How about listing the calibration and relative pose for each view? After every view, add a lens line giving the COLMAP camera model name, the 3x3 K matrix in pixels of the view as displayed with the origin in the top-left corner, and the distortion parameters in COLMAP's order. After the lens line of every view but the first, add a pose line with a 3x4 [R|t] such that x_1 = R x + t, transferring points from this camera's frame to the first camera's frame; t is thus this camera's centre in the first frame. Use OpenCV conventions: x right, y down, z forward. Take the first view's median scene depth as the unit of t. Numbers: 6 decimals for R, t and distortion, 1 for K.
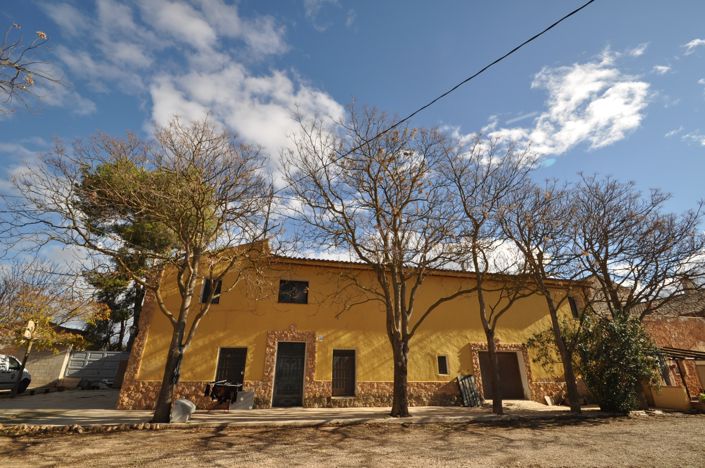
lens RADIAL K [[316.1, 0, 362.9], [0, 316.1, 244.4], [0, 0, 1]] dist [0.024504, -0.018181]
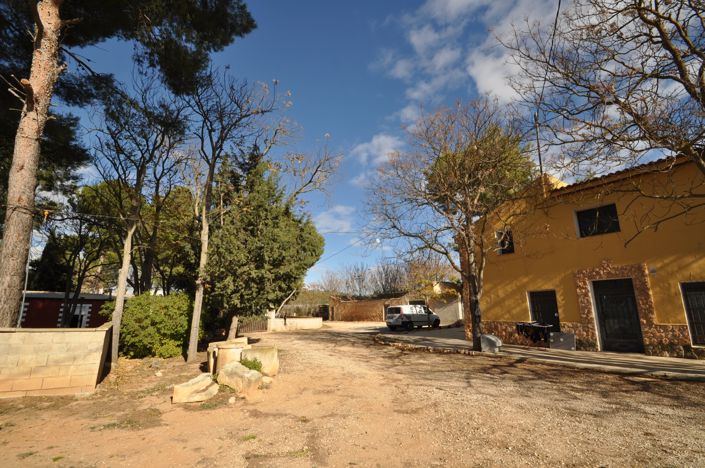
lens RADIAL K [[316.1, 0, 362.9], [0, 316.1, 244.4], [0, 0, 1]] dist [0.024504, -0.018181]
pose [[0.409830, -0.202633, -0.889370, 0.291115], [0.344007, 0.937352, -0.055044, 0.047662], [0.844807, -0.283391, 0.453862, 0.105576]]
